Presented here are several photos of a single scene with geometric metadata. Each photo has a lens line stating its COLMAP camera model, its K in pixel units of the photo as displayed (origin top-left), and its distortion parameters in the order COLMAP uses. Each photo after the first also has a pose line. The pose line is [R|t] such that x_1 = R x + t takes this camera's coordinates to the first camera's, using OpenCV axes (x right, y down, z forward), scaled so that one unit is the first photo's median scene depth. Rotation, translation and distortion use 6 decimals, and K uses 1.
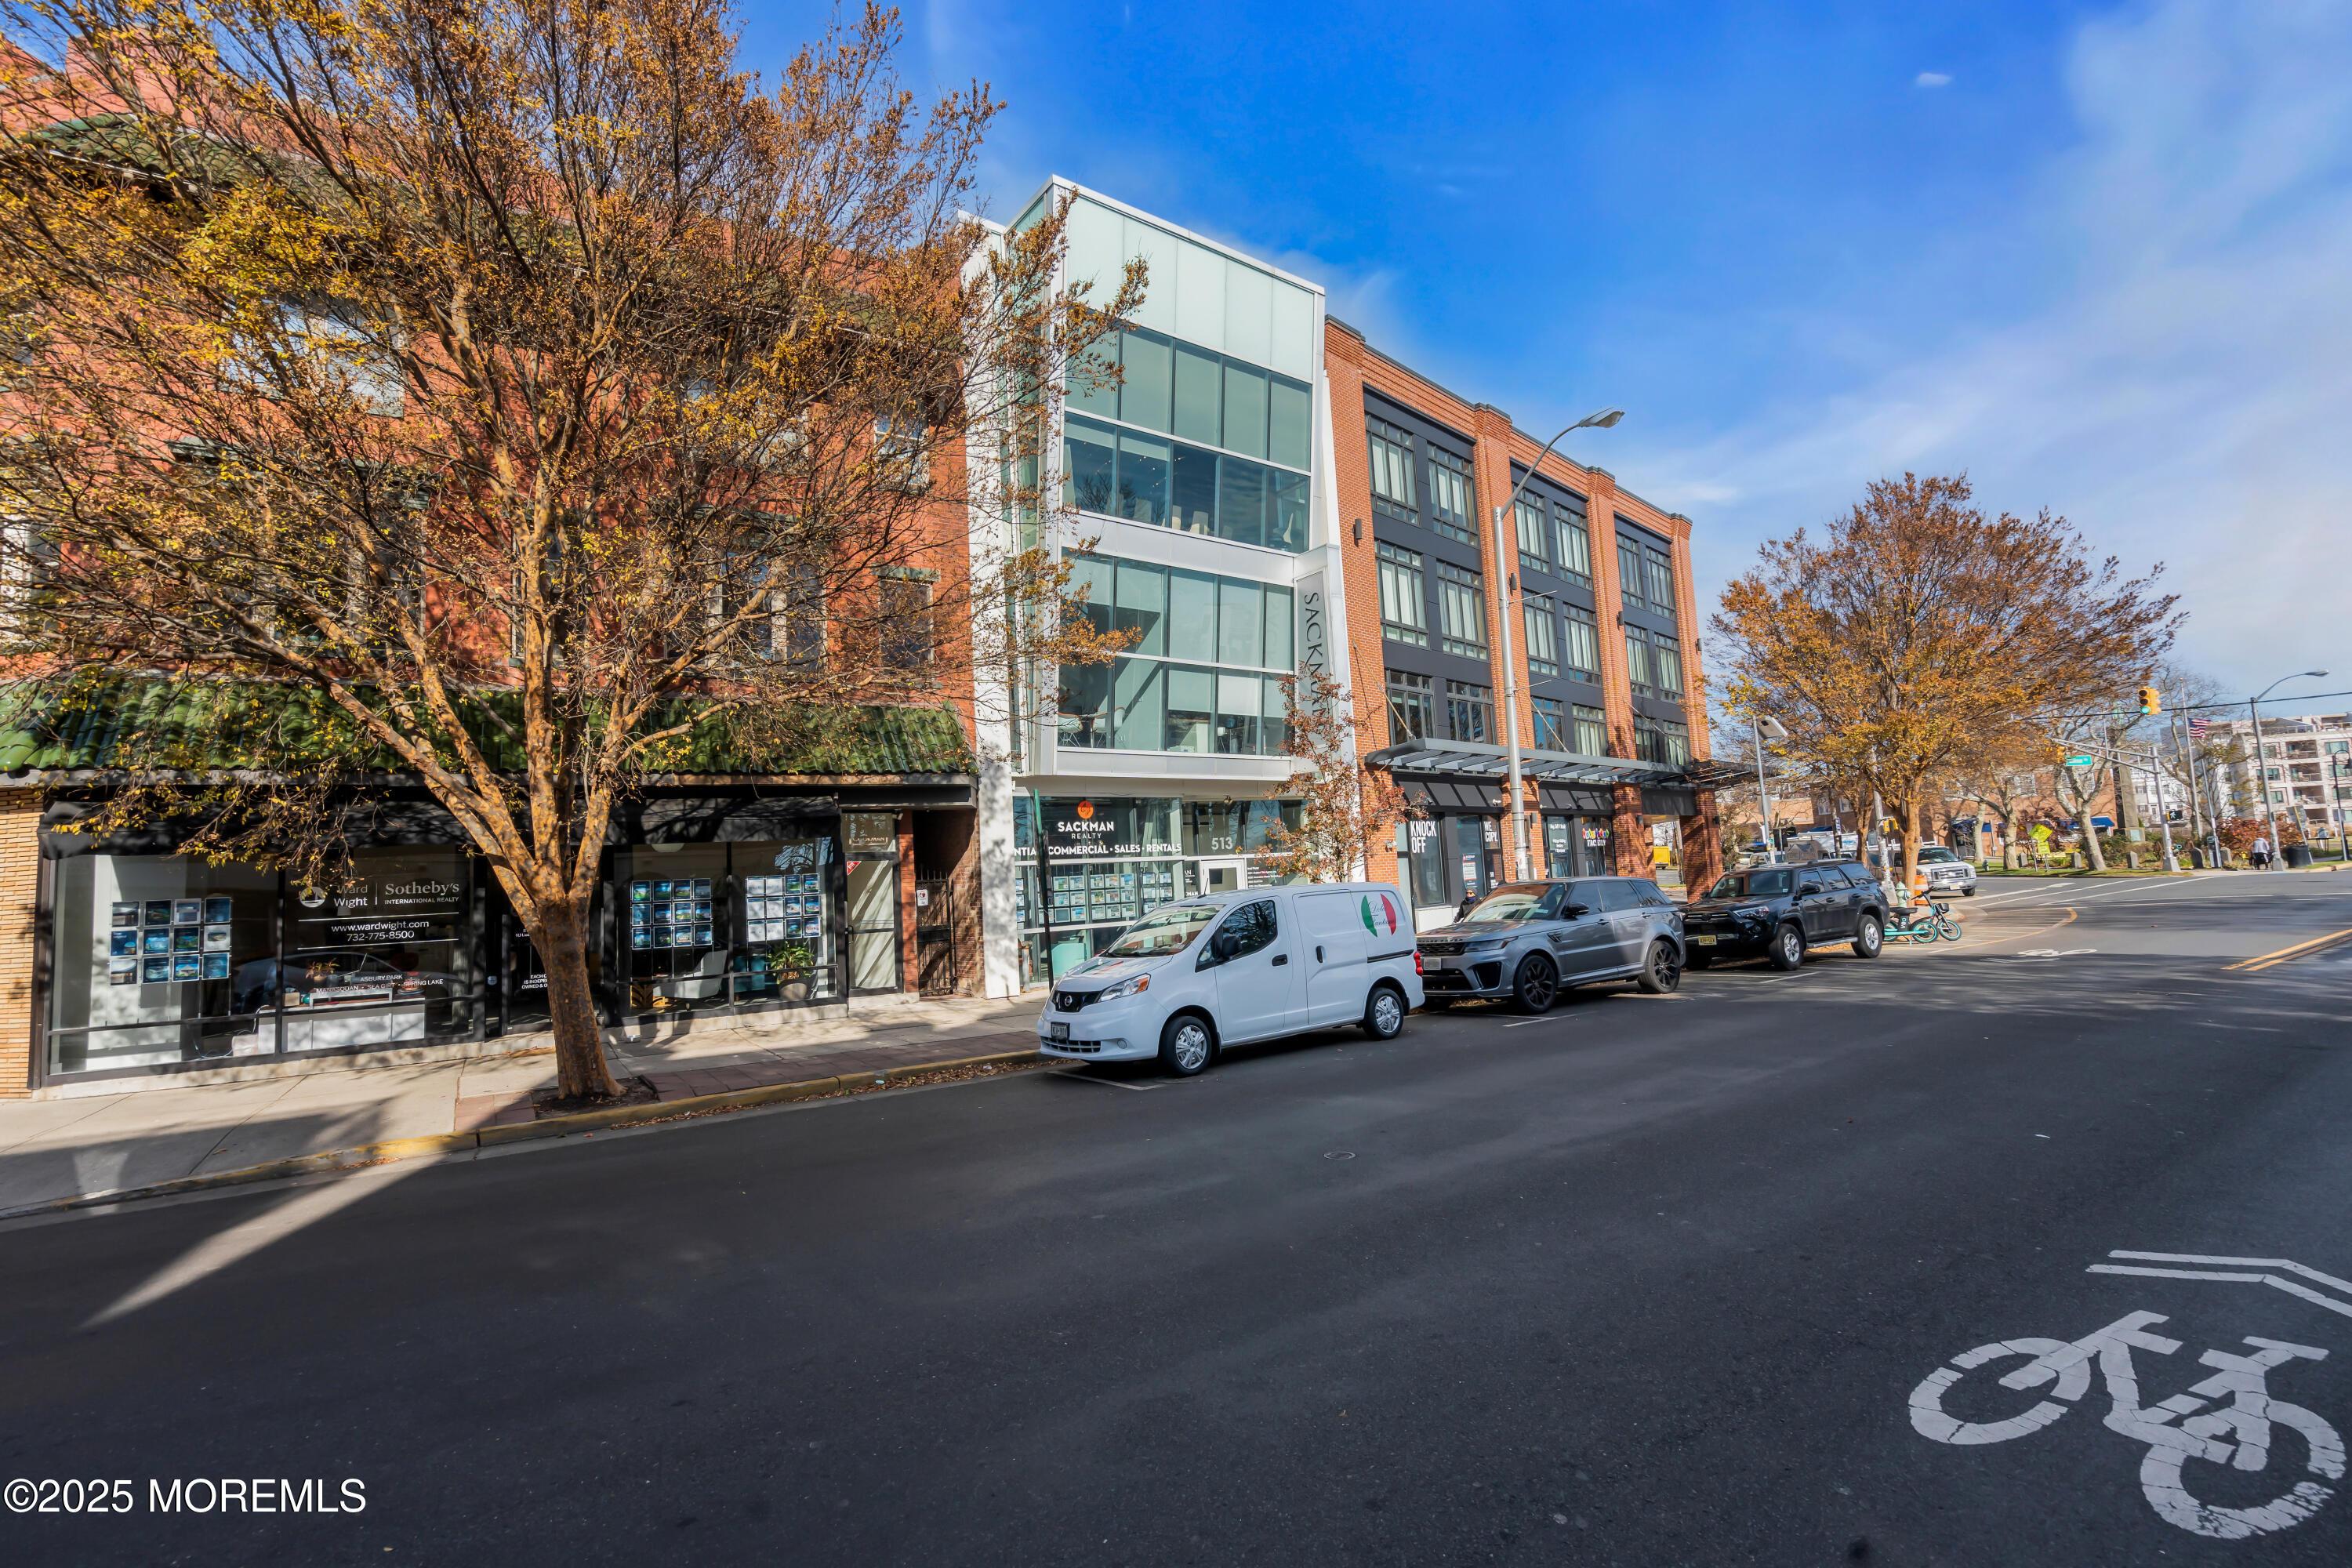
lens RADIAL K [[1054.9, 0, 1167.9], [0, 1054.9, 787.2], [0, 0, 1]] dist [-0.009650, 0.001355]
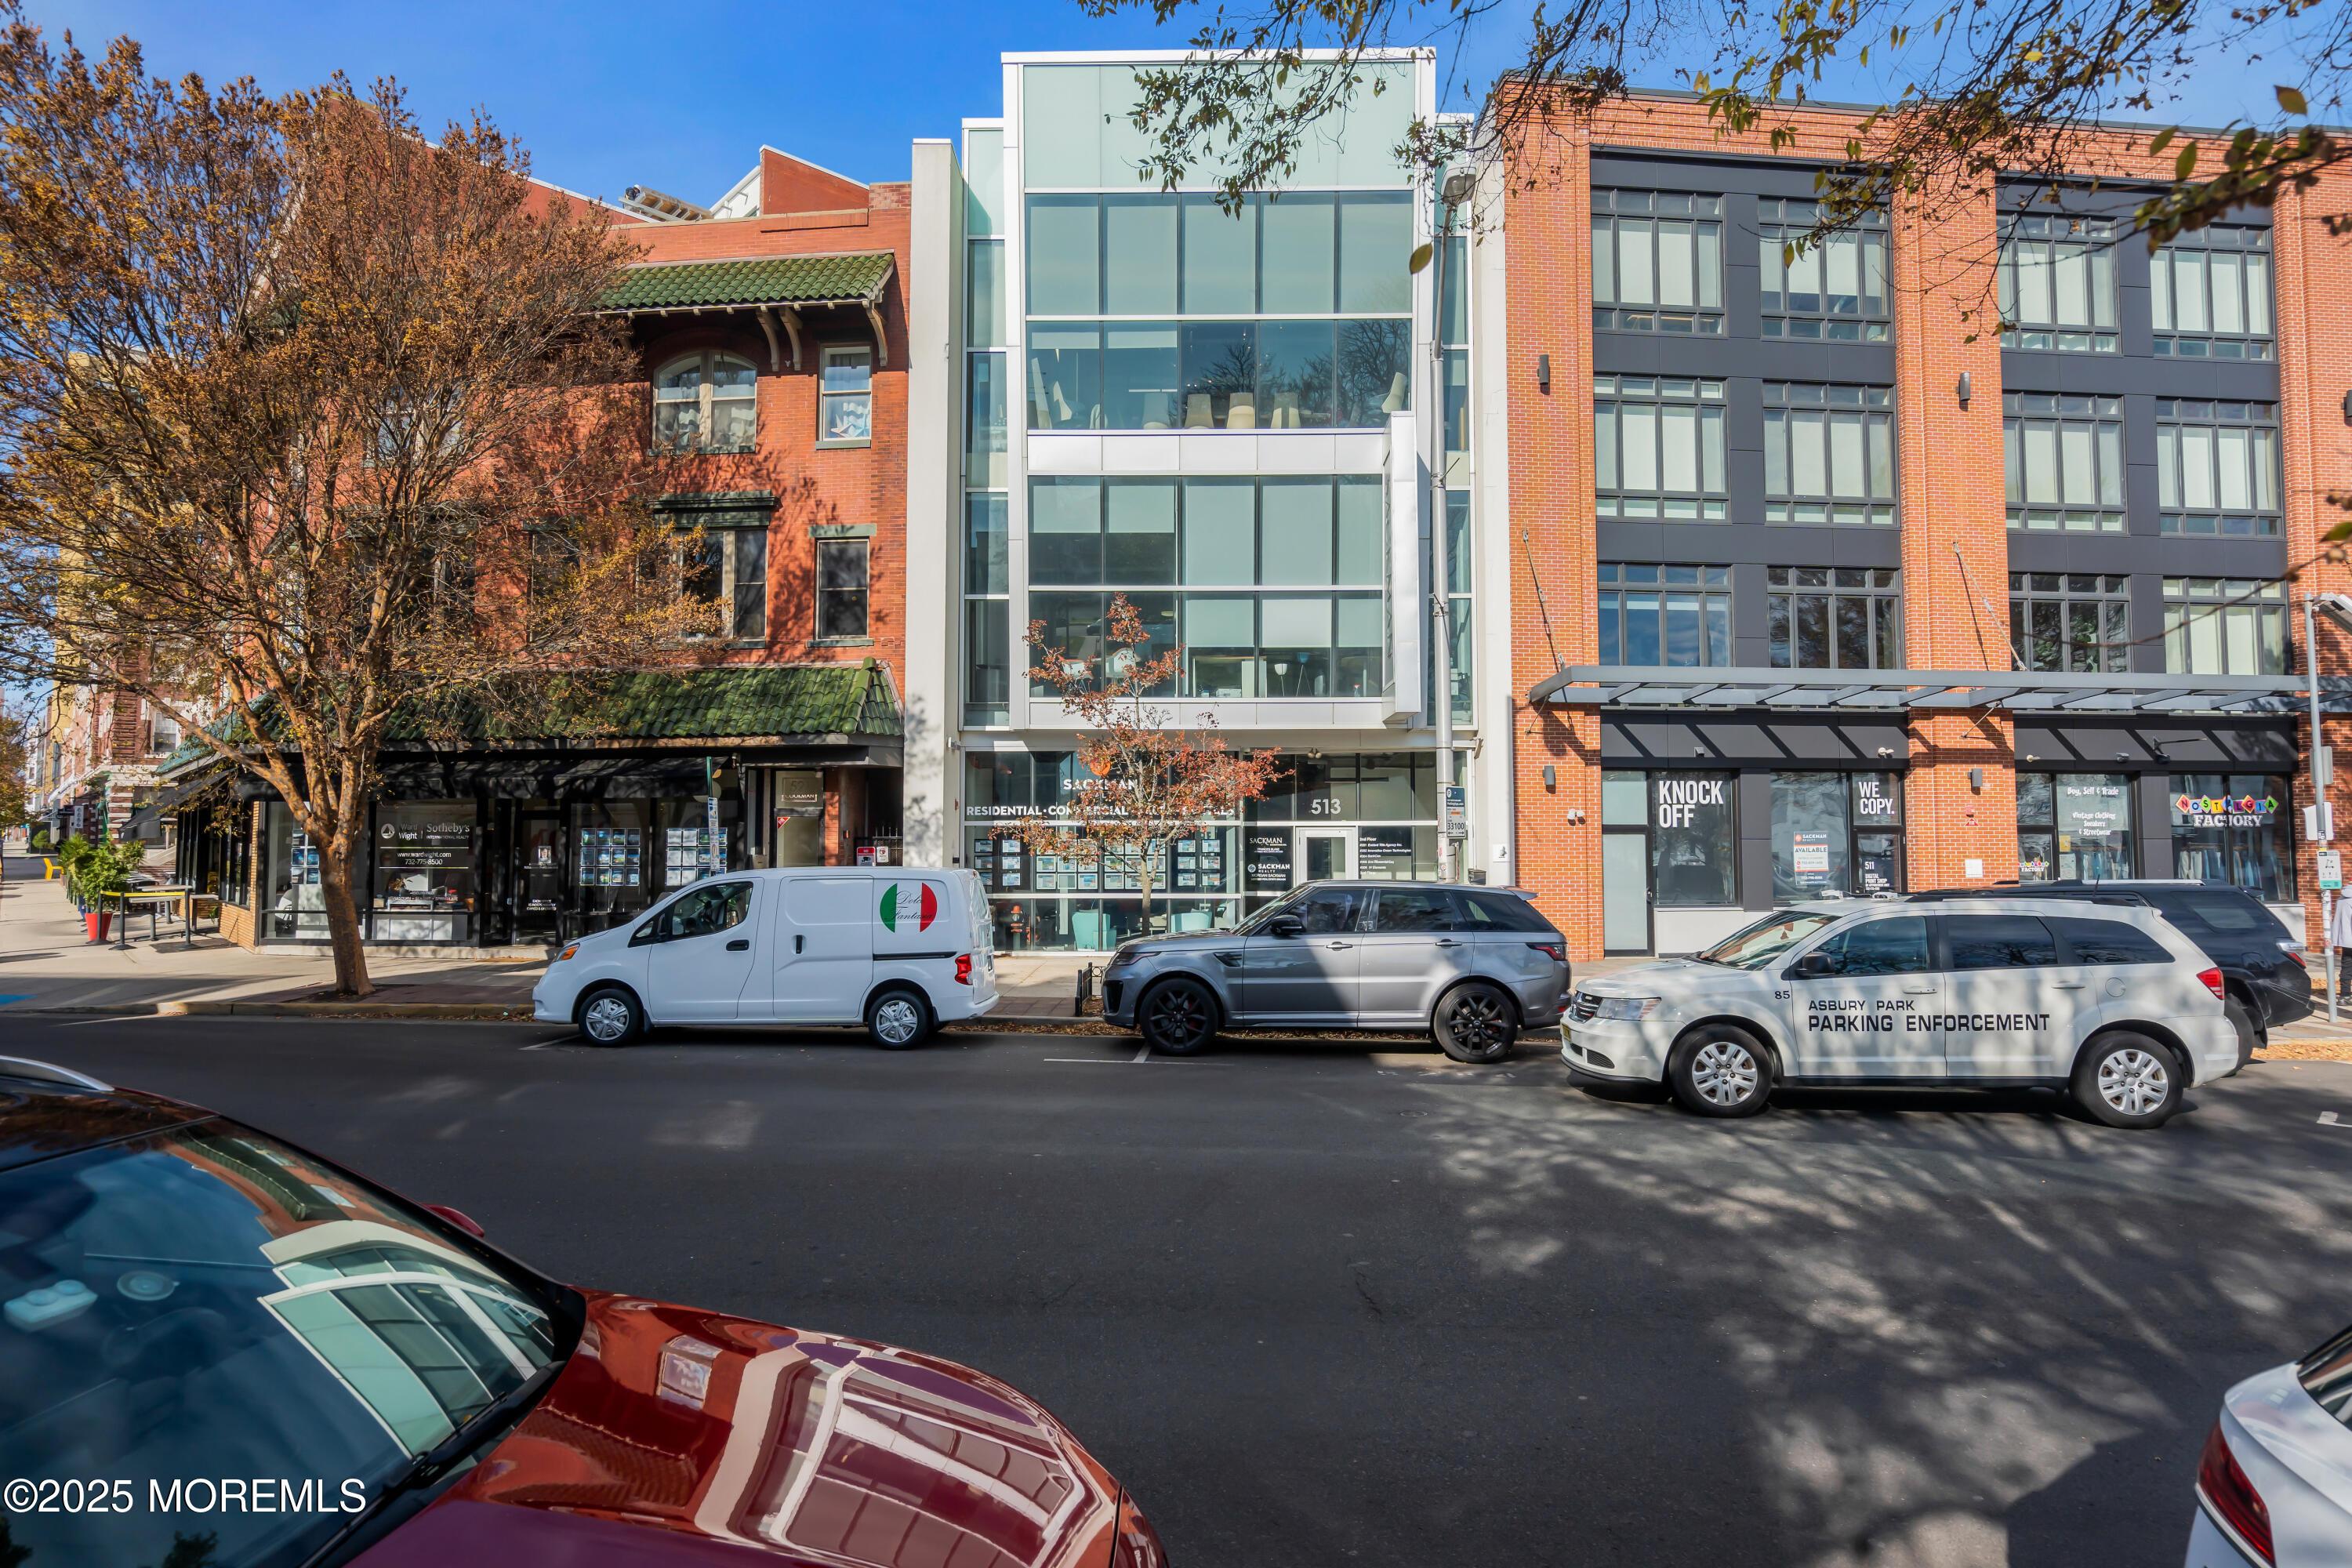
lens RADIAL K [[1249.1, 0, 1166.8], [0, 1249.1, 789.0], [0, 0, 1]] dist [0.000363, -0.001590]
pose [[0.786730, 0.024484, -0.616812, 0.608019], [0.015215, 0.998140, 0.059027, -0.019955], [0.617110, -0.055823, 0.784894, 0.203309]]
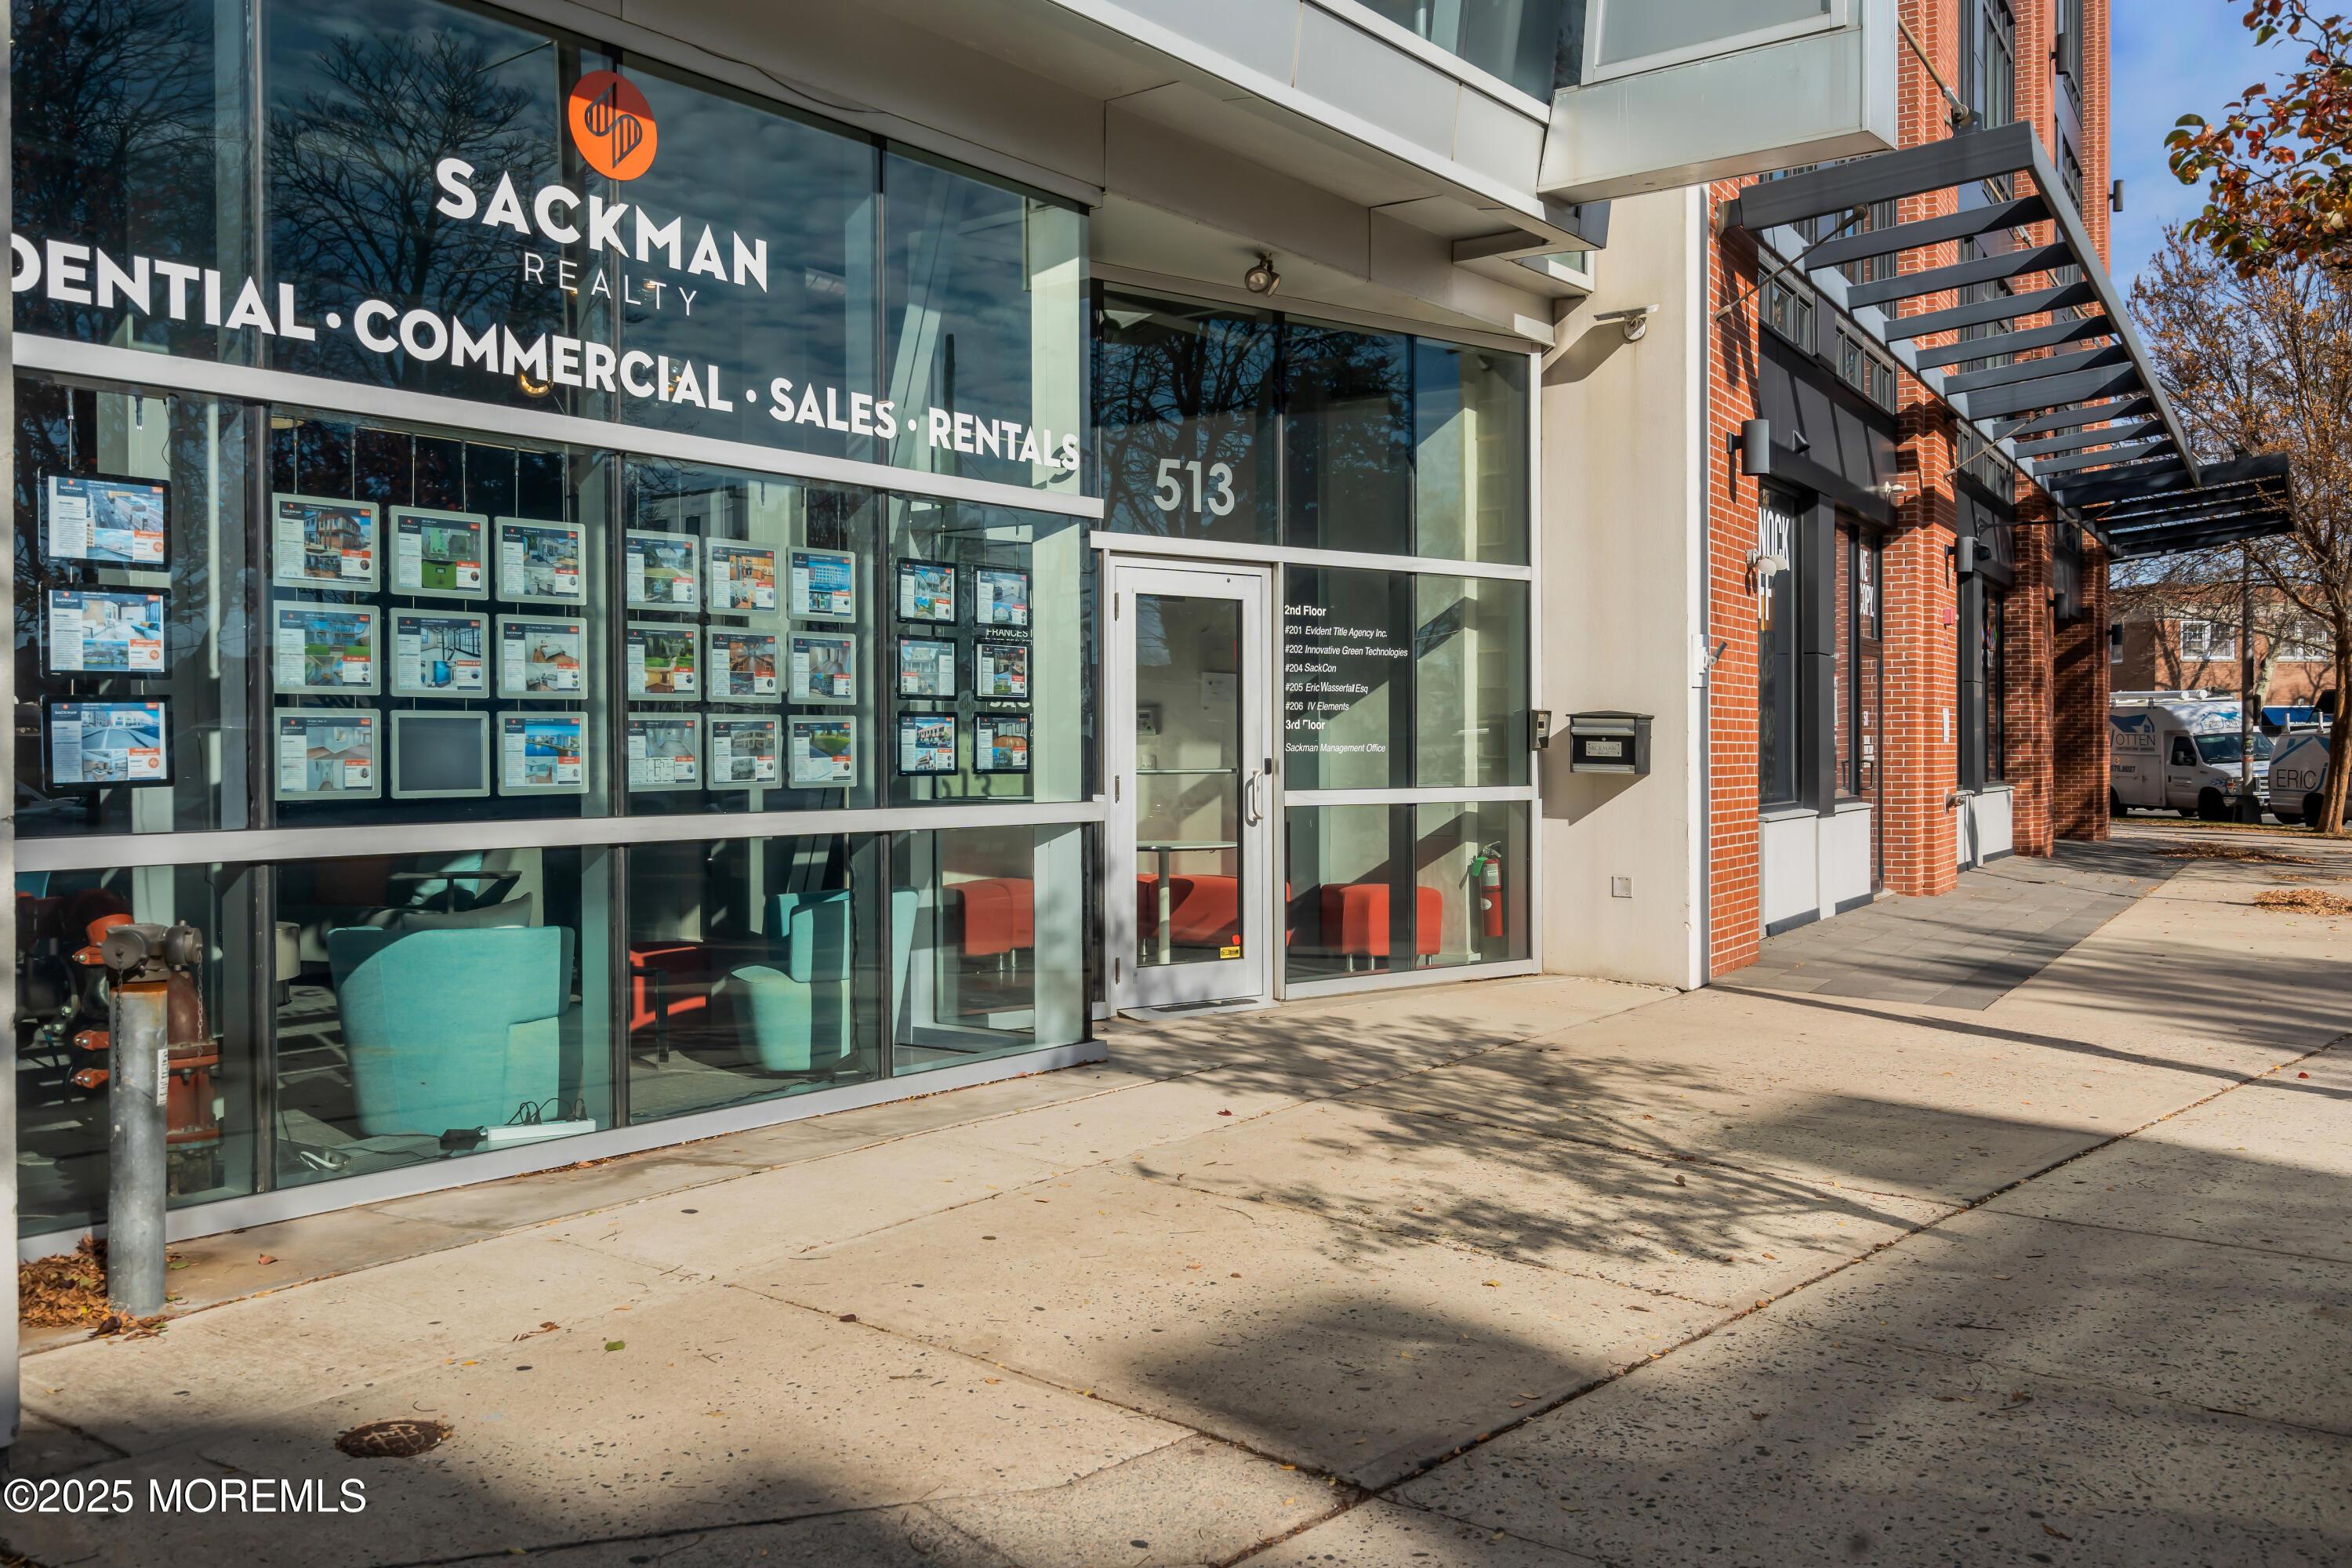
lens RADIAL K [[2008.7, 0, 1176.0], [0, 2008.7, 784.0], [0, 0, 1]] dist [0.004621, -0.017039]
pose [[0.961918, 0.046255, 0.269398, -0.072305], [-0.073130, 0.993200, 0.090589, 0.087239], [-0.263375, -0.106840, 0.958759, 0.656784]]
